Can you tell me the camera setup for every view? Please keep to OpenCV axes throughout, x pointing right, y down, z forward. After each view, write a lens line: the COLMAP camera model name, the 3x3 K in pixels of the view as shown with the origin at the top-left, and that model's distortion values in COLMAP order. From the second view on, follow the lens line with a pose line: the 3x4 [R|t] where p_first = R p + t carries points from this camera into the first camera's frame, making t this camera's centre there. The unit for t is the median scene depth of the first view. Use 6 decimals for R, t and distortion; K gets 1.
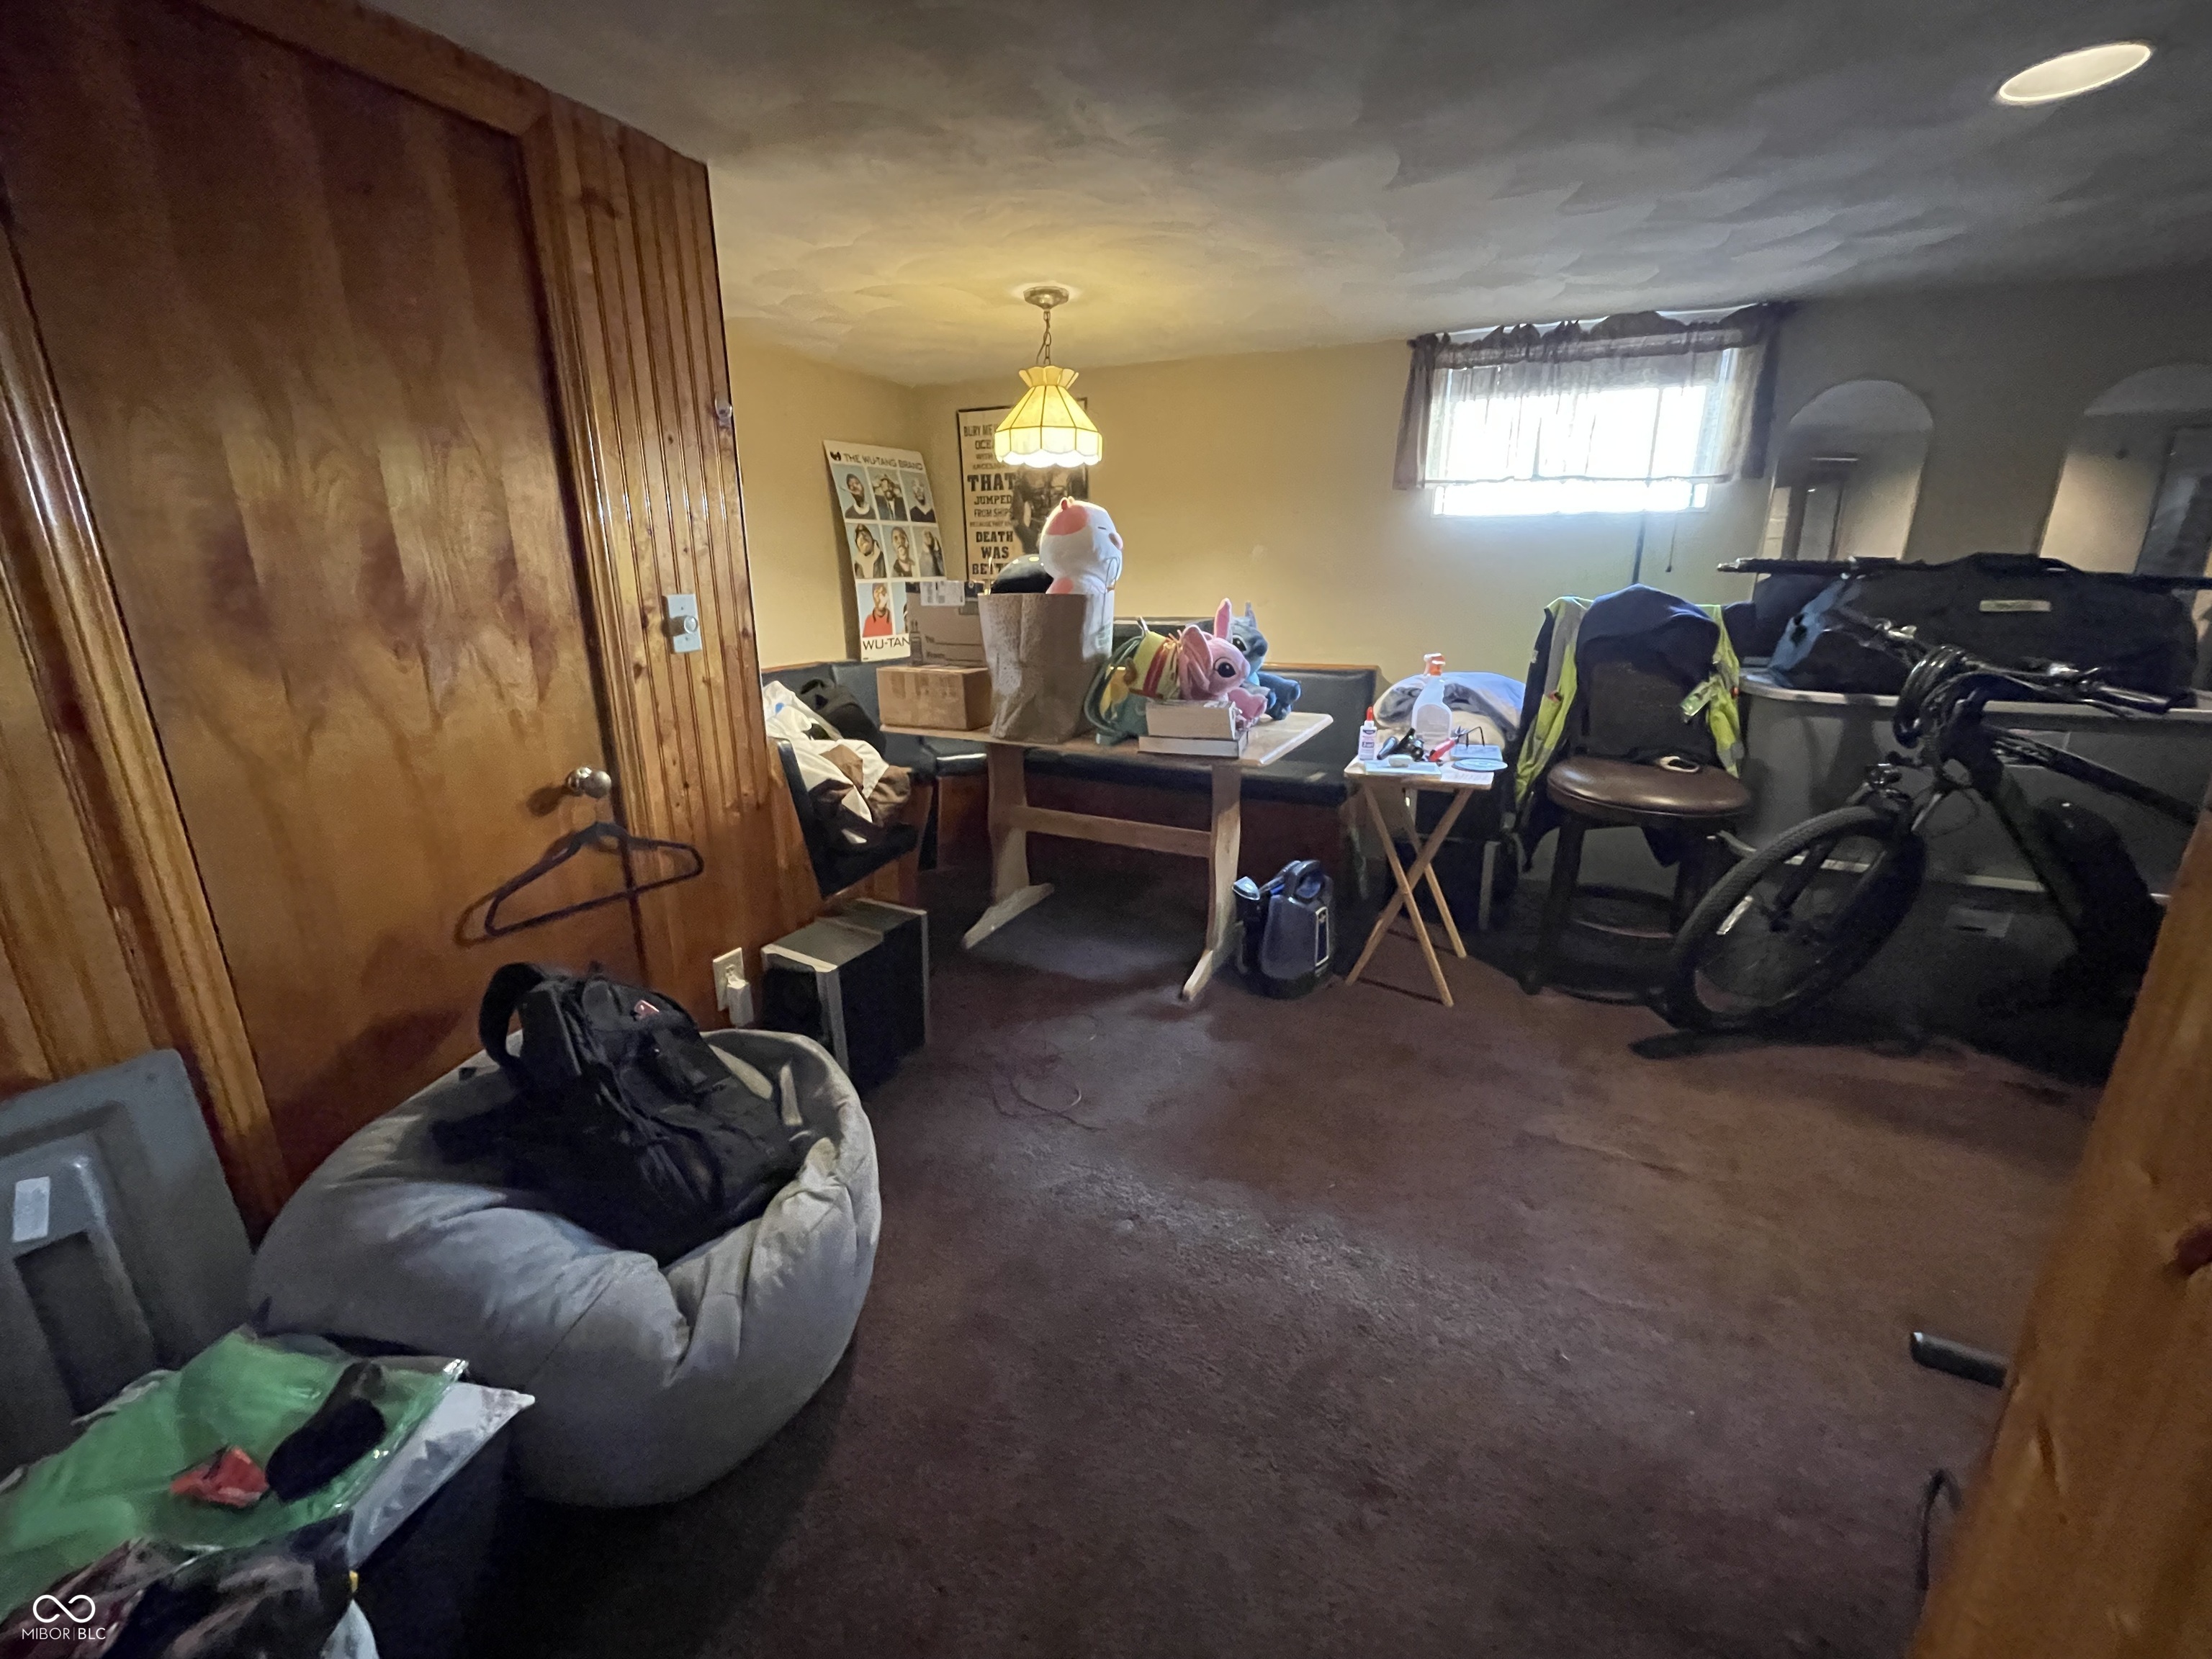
lens RADIAL K [[897.7, 0, 1102.2], [0, 897.7, 827.7], [0, 0, 1]] dist [-0.000504, 0.000655]
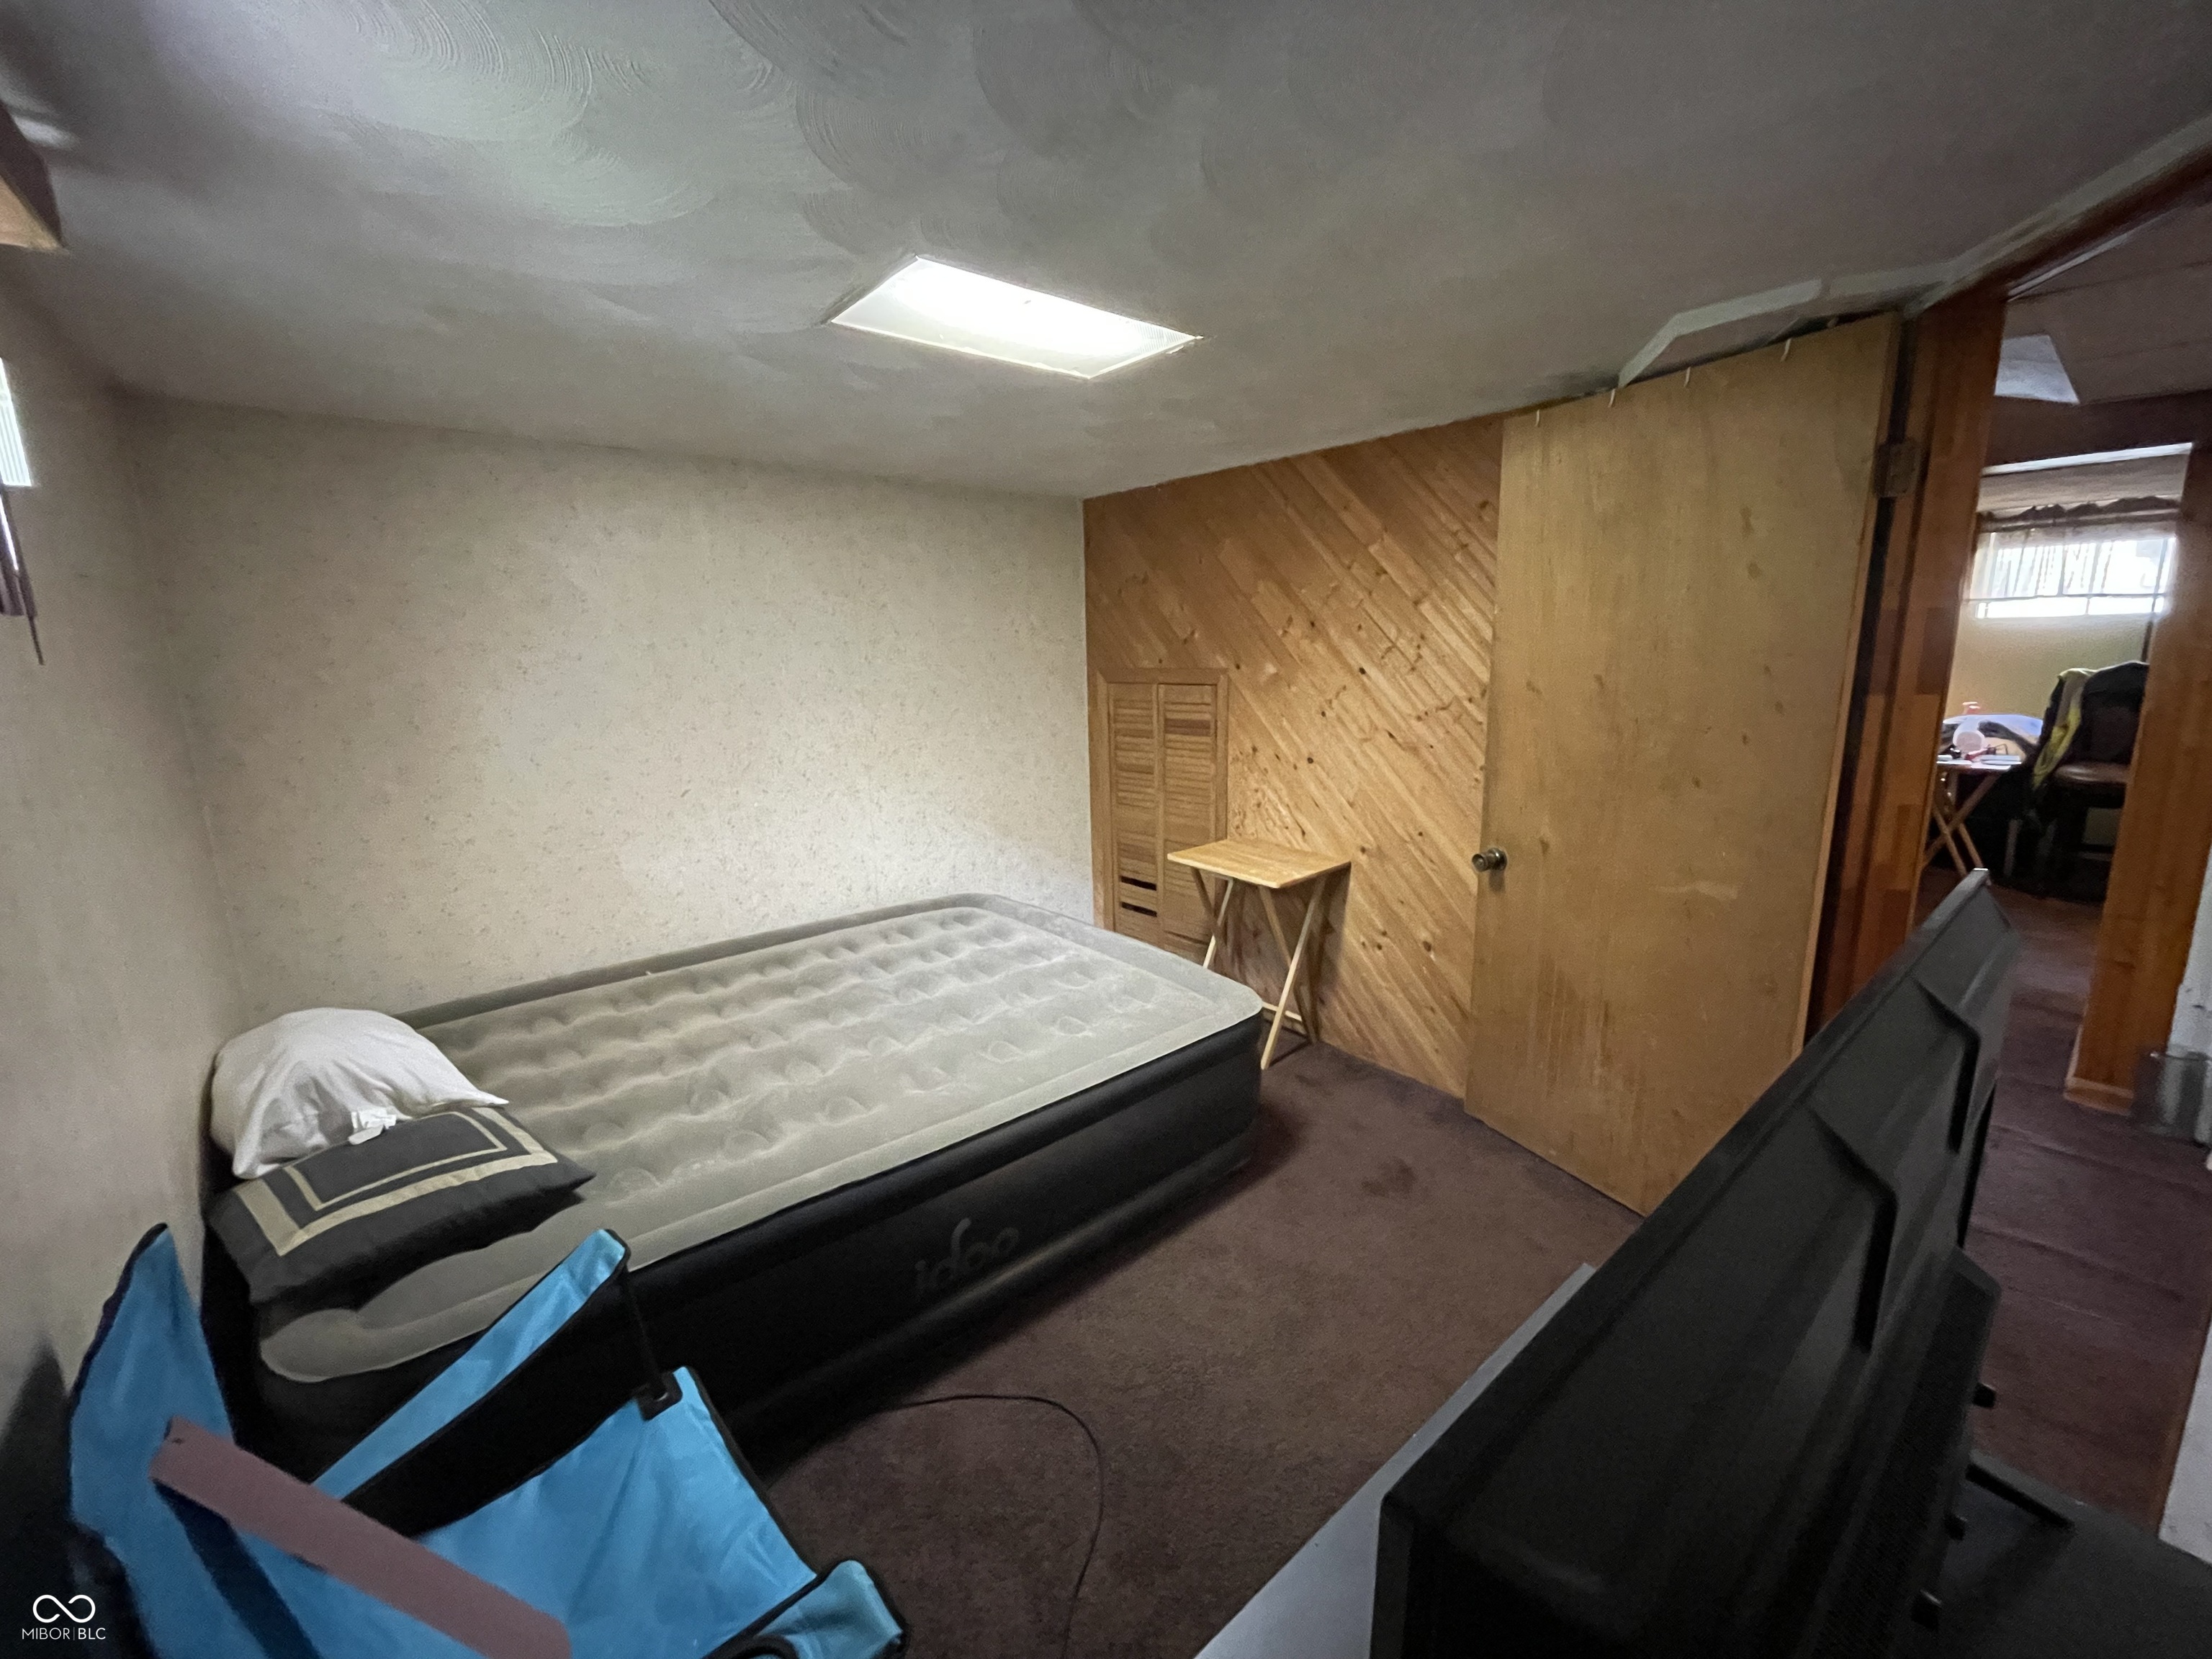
lens RADIAL K [[897.7, 0, 1106.7], [0, 897.7, 838.2], [0, 0, 1]] dist [-0.000504, 0.000655]
pose [[0.913544, 0.063417, -0.401766, -0.444173], [-0.092953, 0.994181, -0.054432, 0.318019], [0.395976, 0.087072, 0.914123, -1.223710]]
